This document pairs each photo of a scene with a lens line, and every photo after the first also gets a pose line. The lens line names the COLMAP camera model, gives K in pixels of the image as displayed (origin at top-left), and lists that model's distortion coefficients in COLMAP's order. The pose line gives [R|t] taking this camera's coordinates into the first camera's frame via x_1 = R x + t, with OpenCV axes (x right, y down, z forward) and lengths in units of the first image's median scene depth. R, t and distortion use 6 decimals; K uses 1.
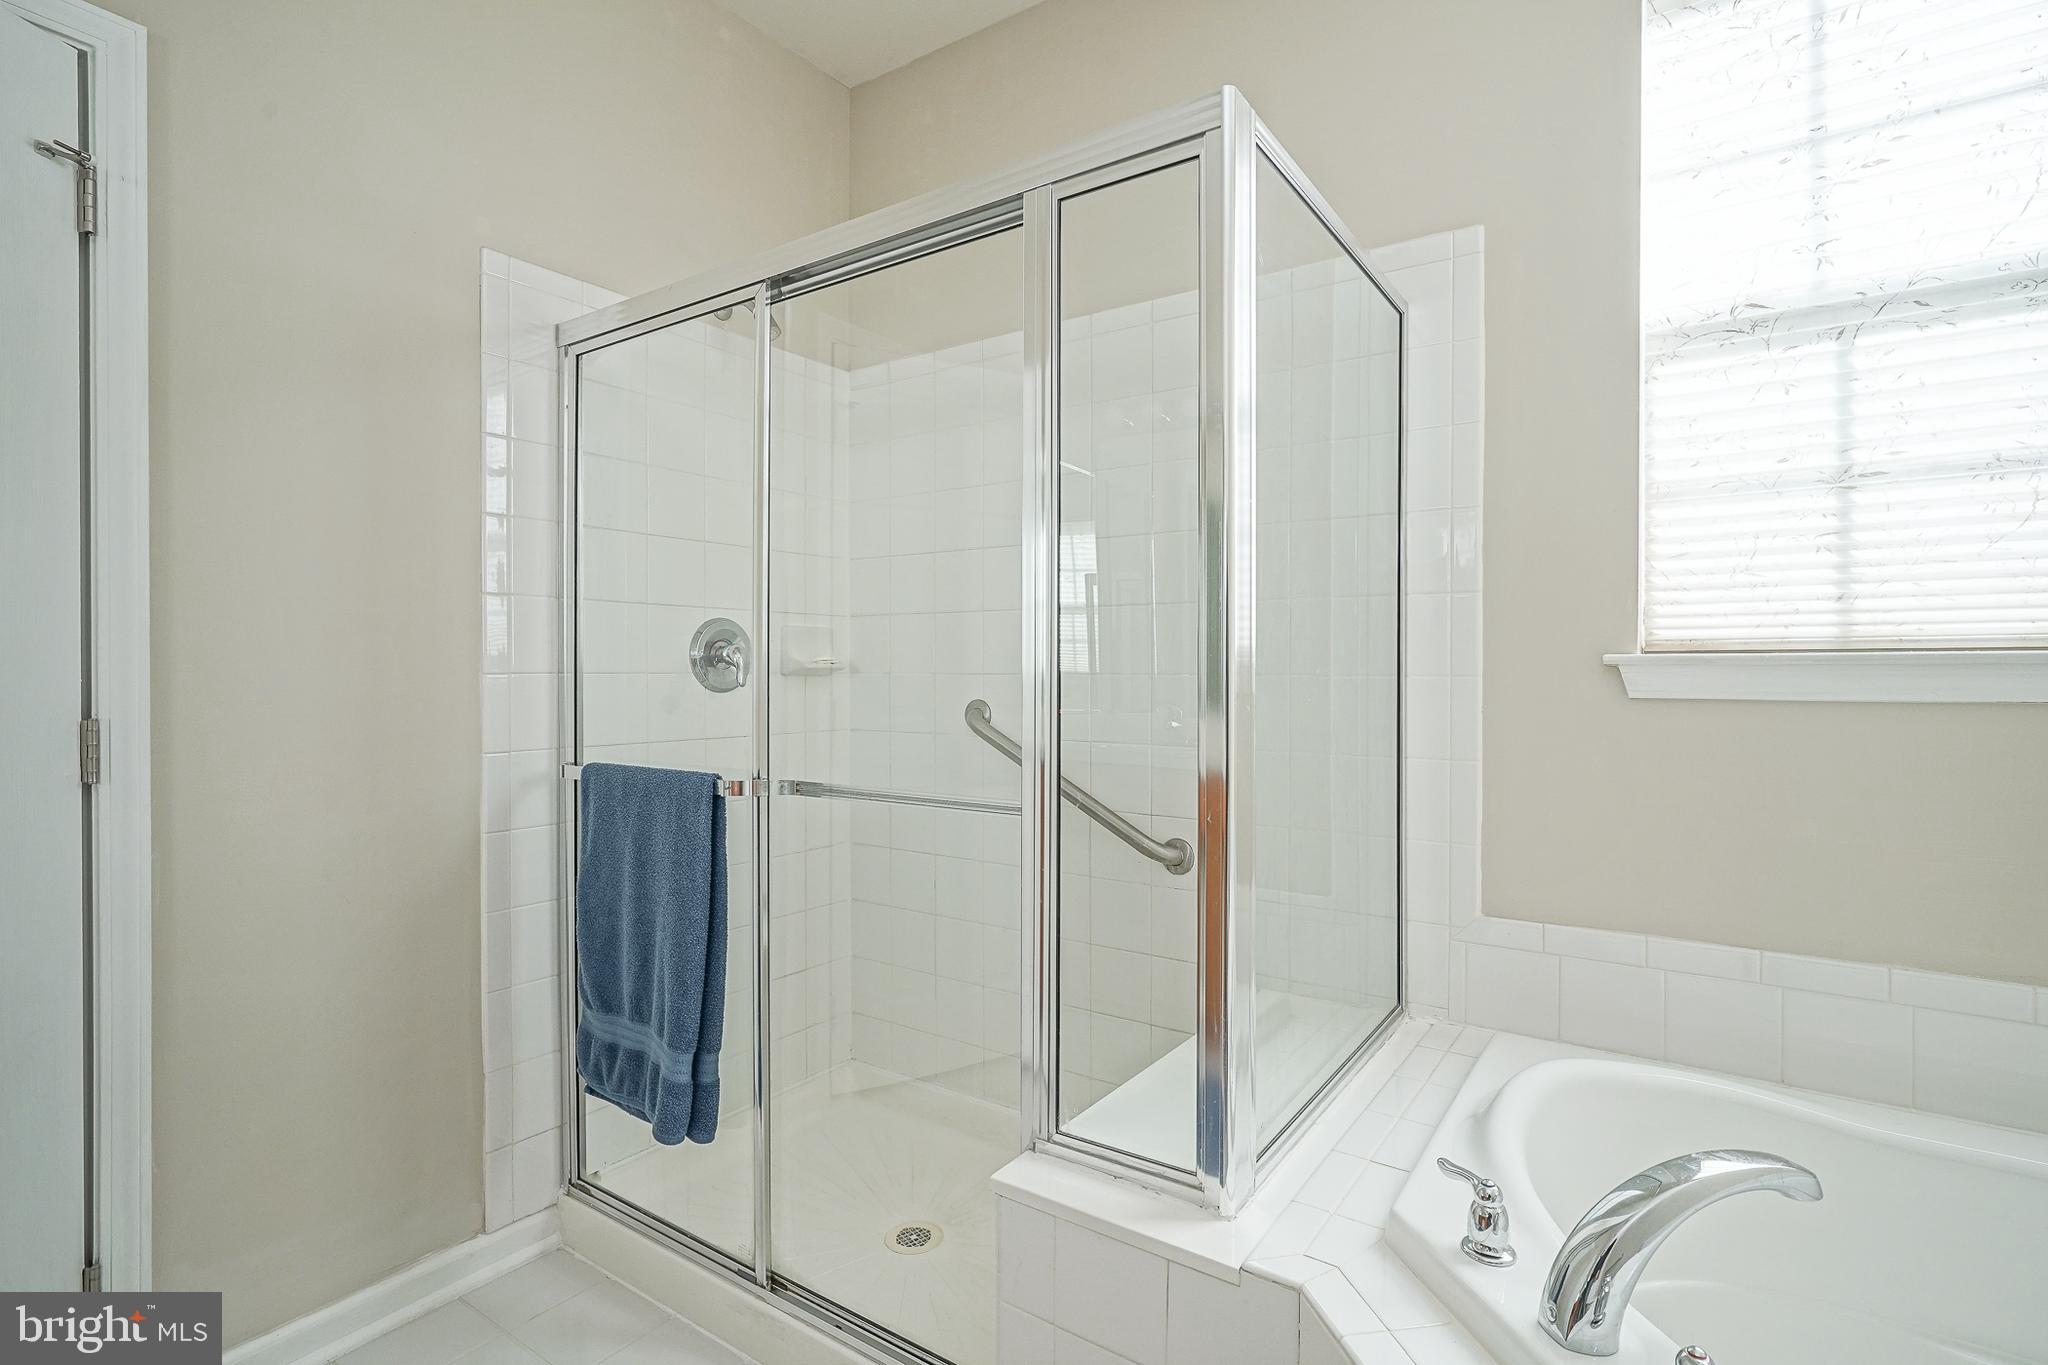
lens RADIAL K [[991.8, 0, 1024.0], [0, 991.8, 682.5], [0, 0, 1]] dist [-0.010390, 0.005562]
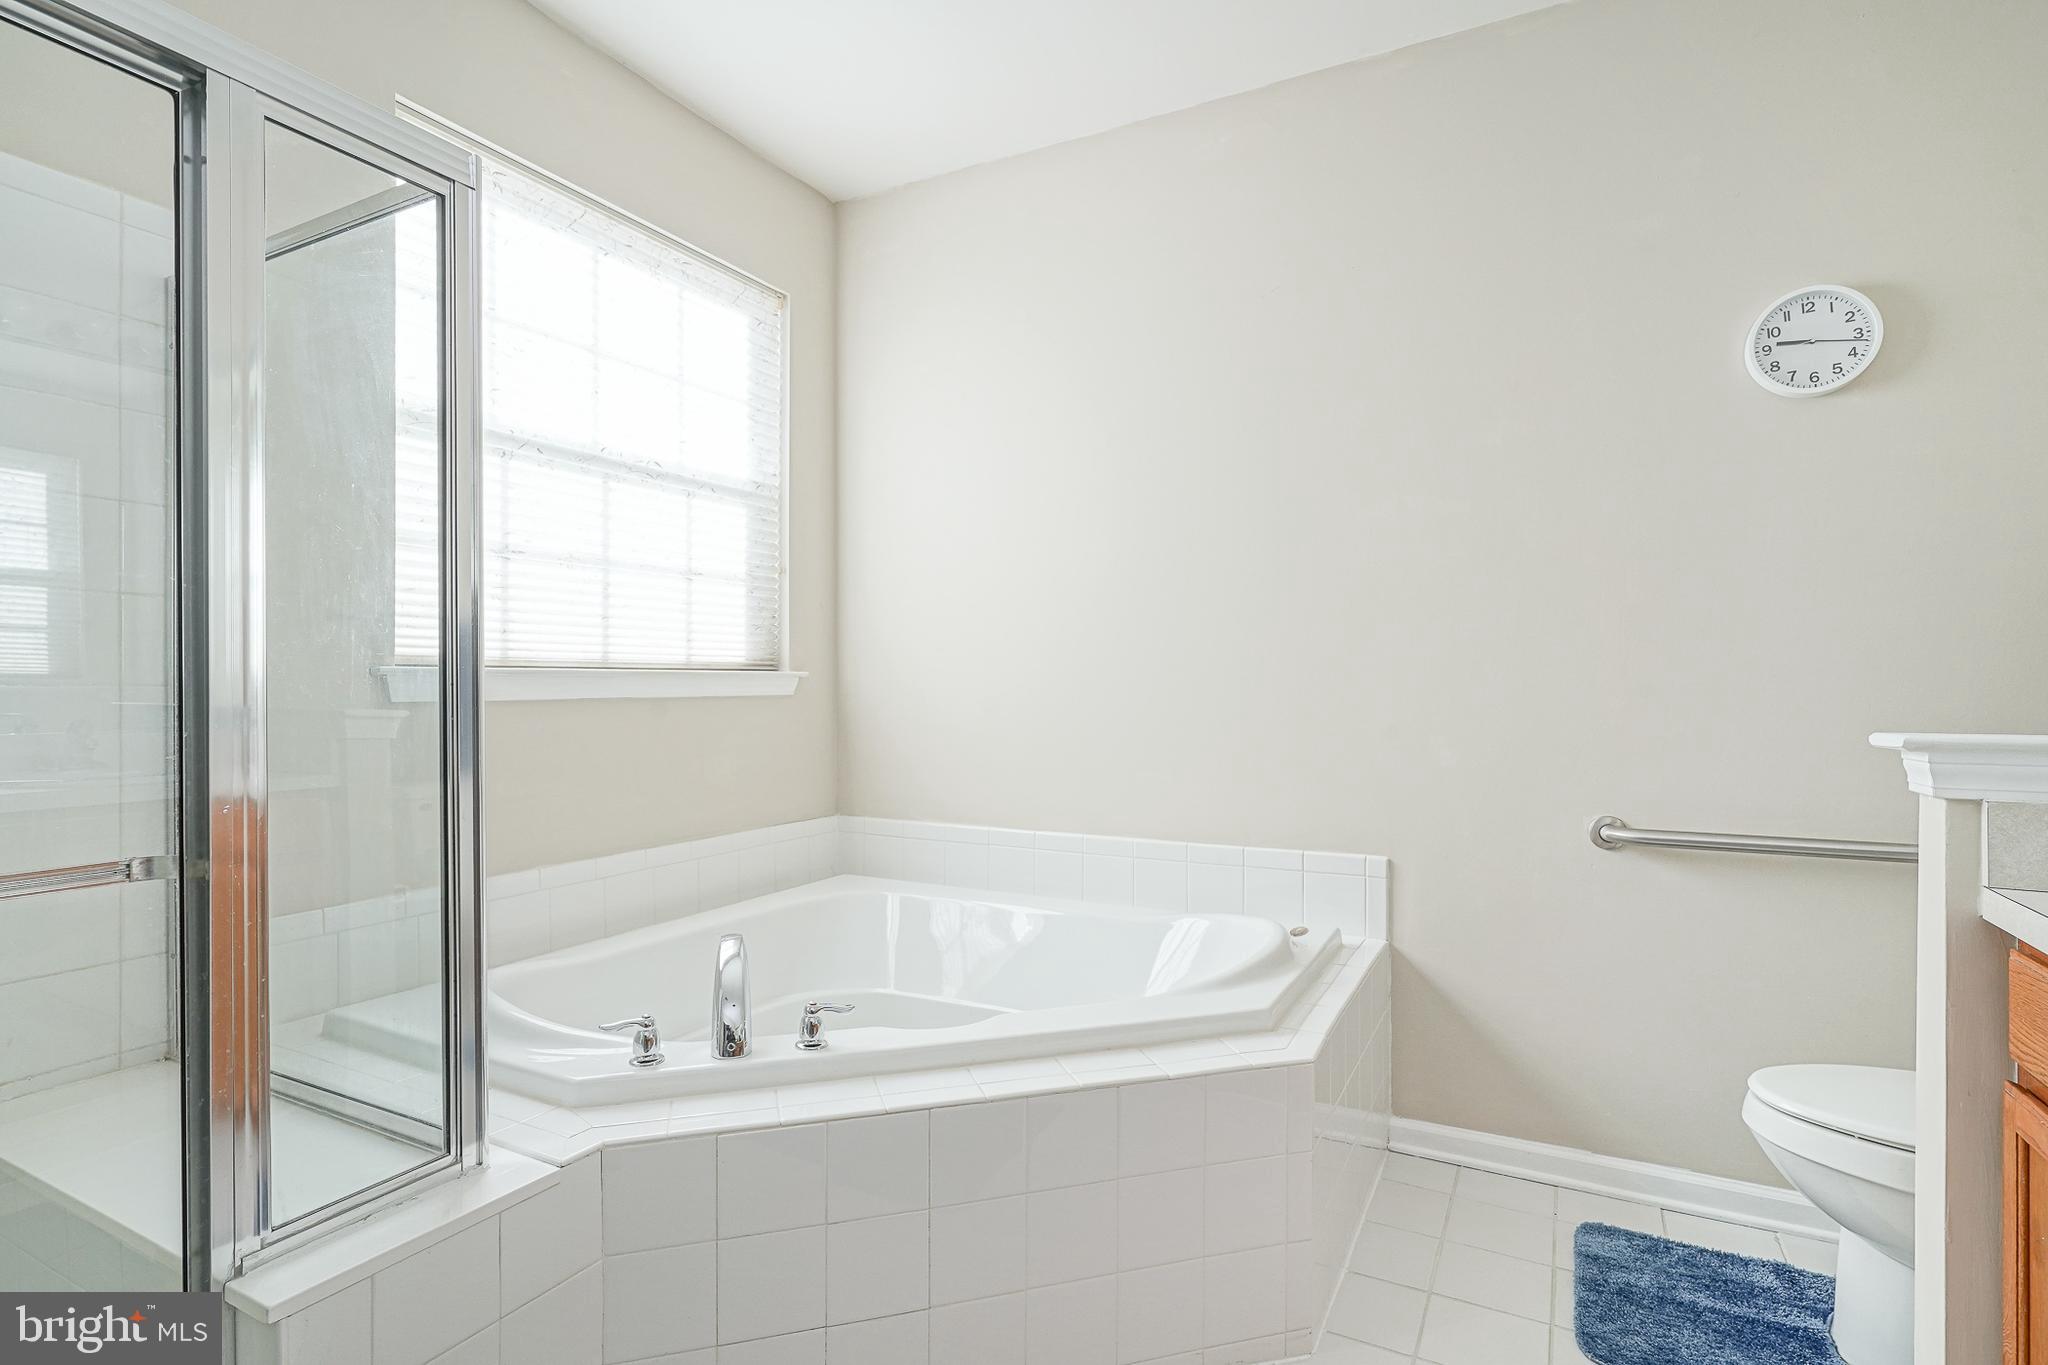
lens RADIAL K [[991.8, 0, 1024.0], [0, 991.8, 682.5], [0, 0, 1]] dist [-0.010390, 0.005562]
pose [[-0.110233, 0.001991, 0.993904, -0.891255], [0.022683, 0.999743, 0.000513, 0.009151], [-0.993647, 0.022601, -0.110250, 0.470511]]
